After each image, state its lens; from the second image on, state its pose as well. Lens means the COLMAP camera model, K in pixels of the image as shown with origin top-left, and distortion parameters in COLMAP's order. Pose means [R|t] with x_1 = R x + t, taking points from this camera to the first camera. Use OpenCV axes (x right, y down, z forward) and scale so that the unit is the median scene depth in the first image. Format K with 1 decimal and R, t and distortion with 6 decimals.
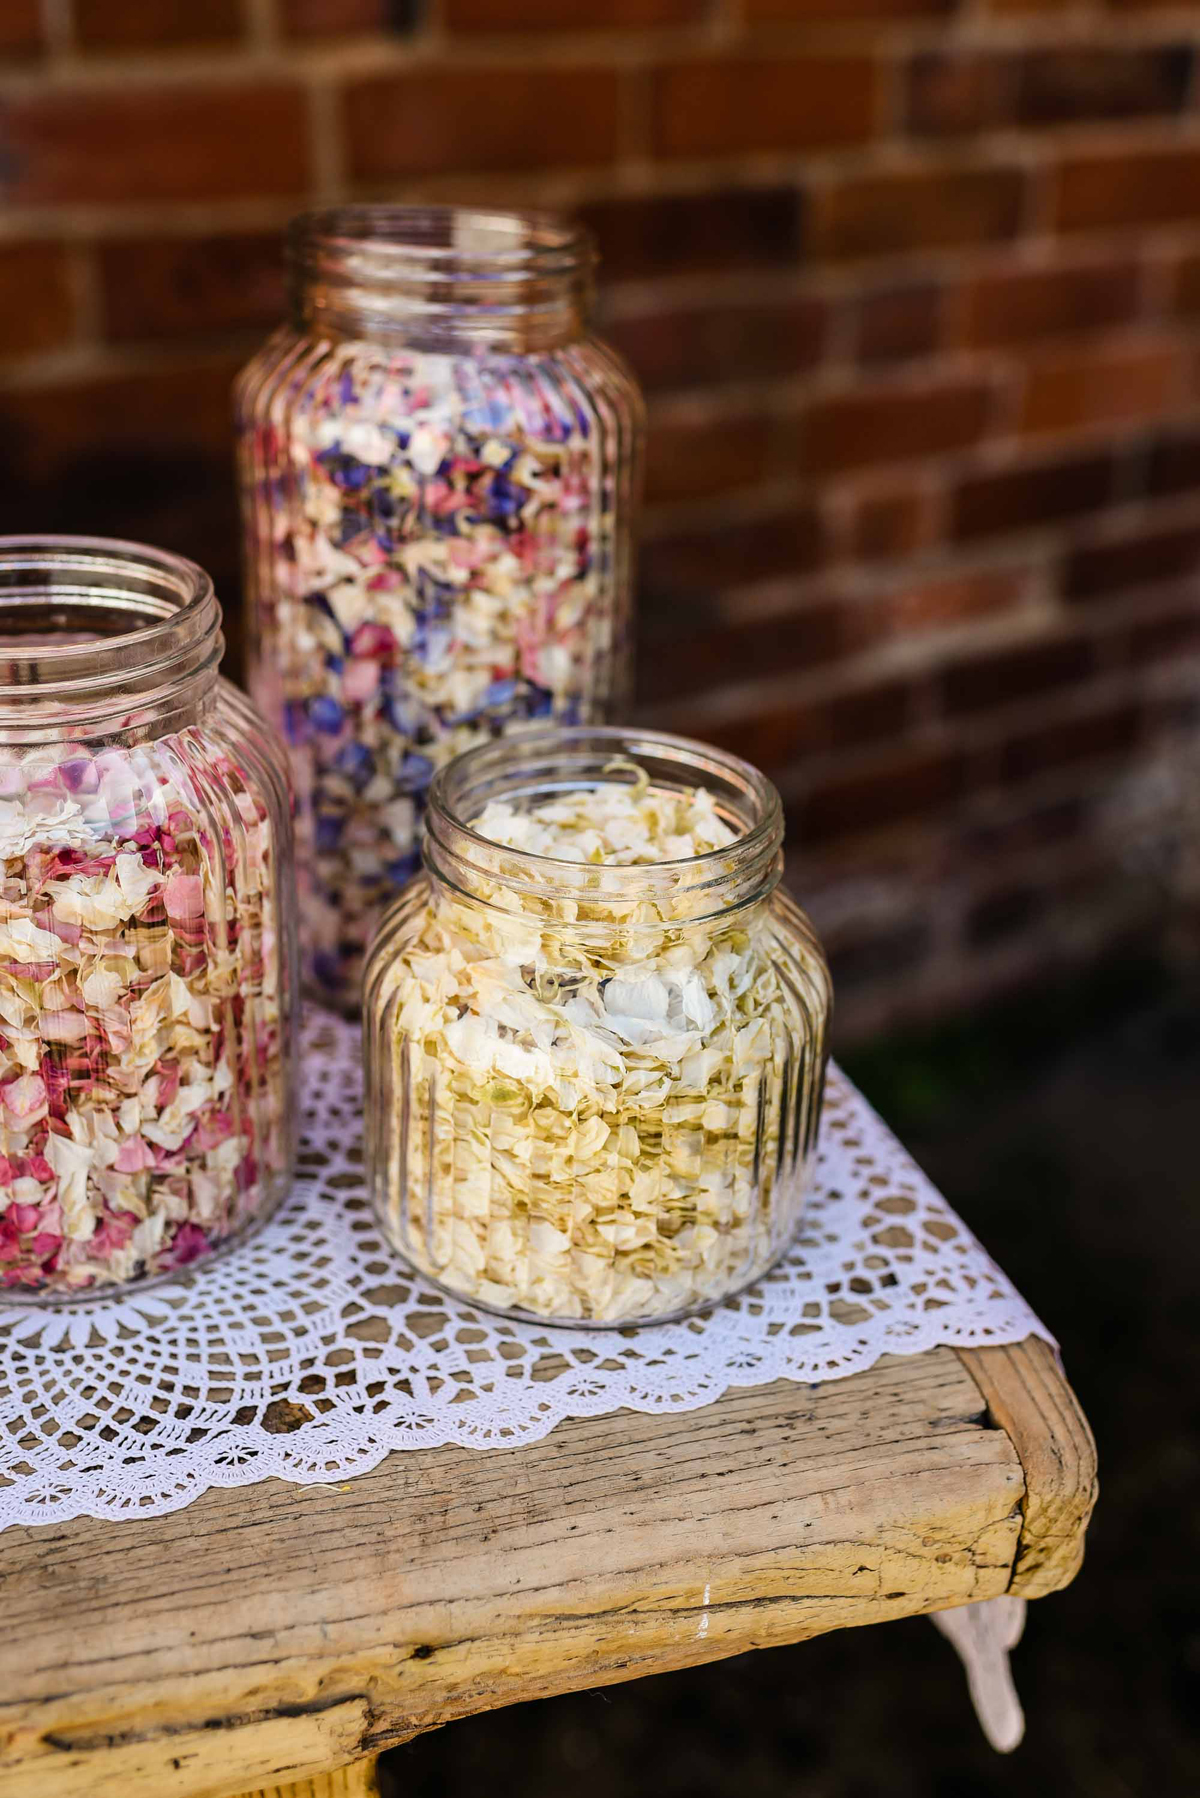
lens RADIAL K [[1854.8, 0, 638.9], [0, 1854.8, 922.5], [0, 0, 1]] dist [-0.000756, -0.007073]
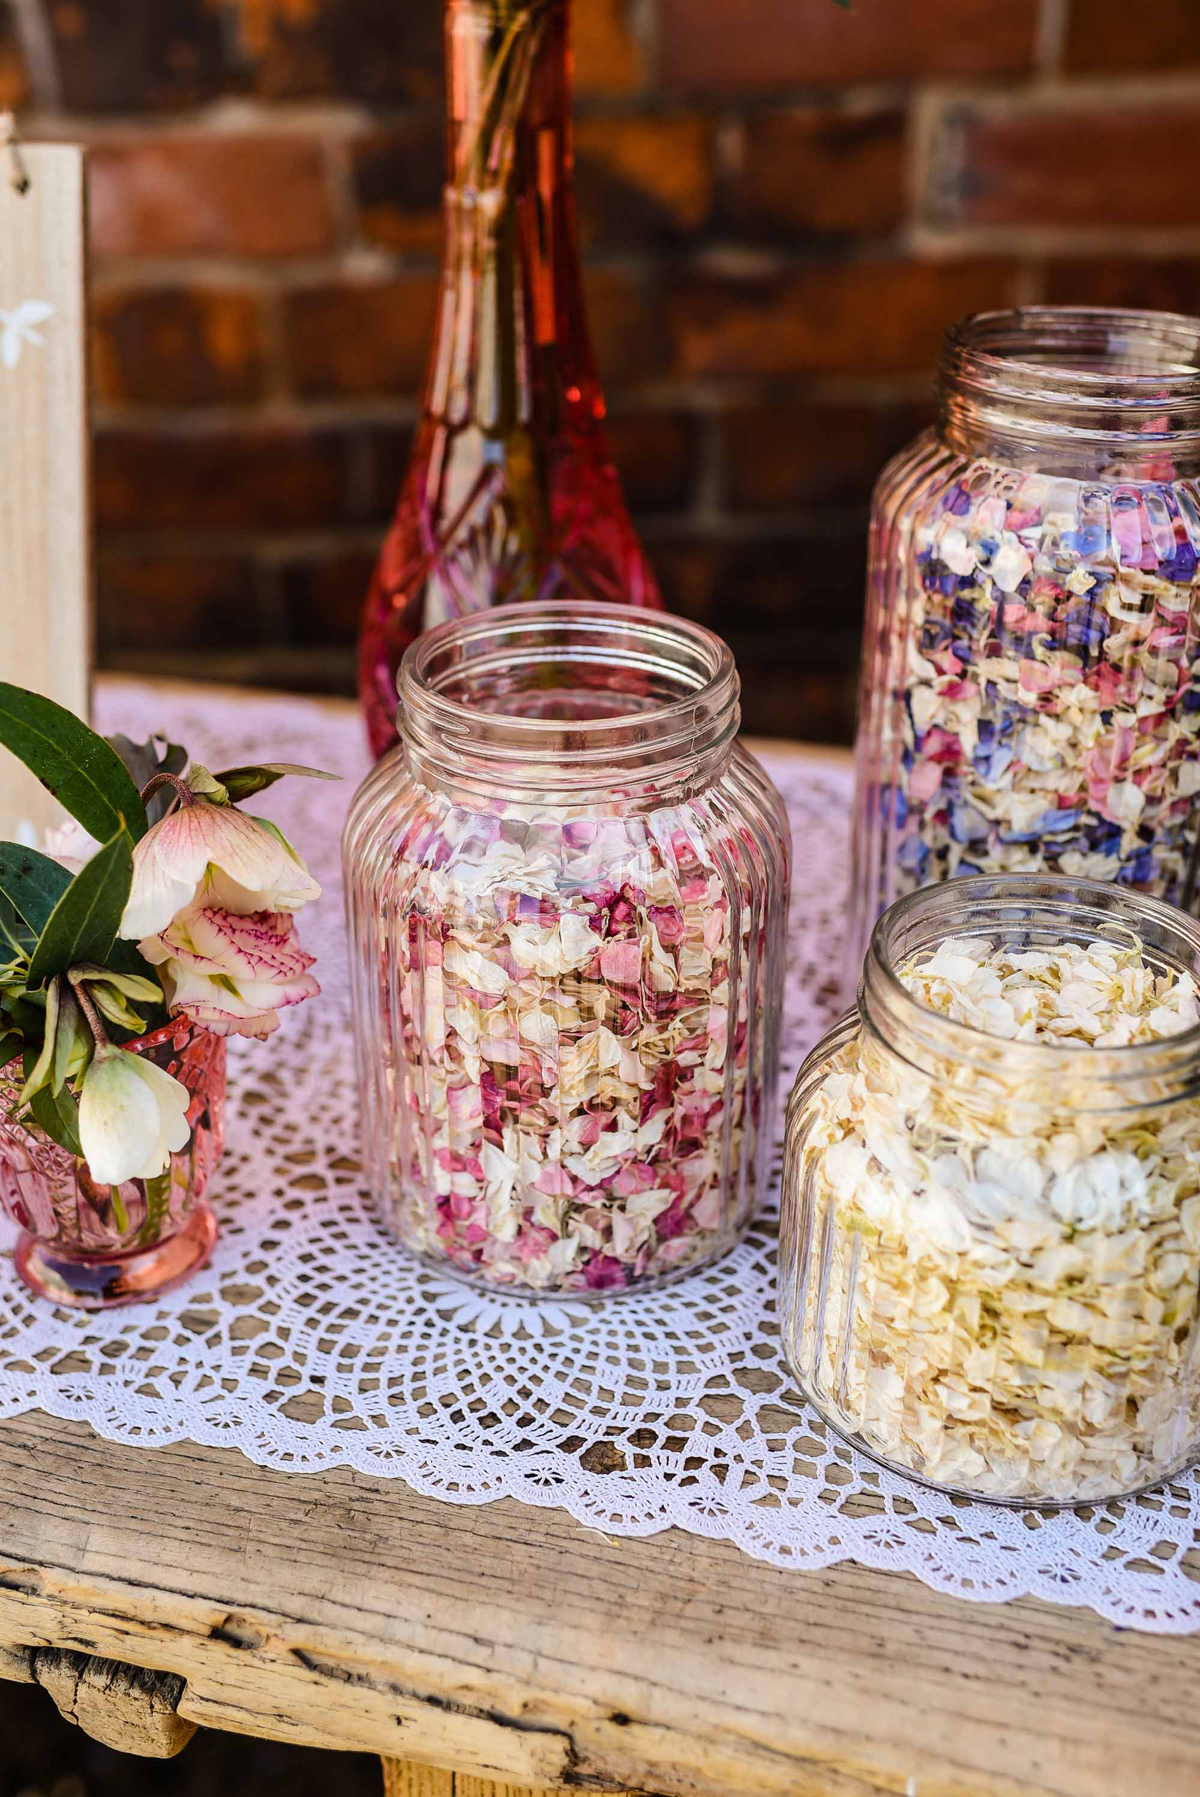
lens RADIAL K [[1883.2, 0, 599.3], [0, 1883.2, 956.8], [0, 0, 1]] dist [0.004186, -0.011975]
pose [[0.850209, 0.227989, -0.474516, 0.241666], [-0.220509, 0.972705, 0.072258, -0.086768], [0.478038, 0.043200, 0.877276, 0.034322]]
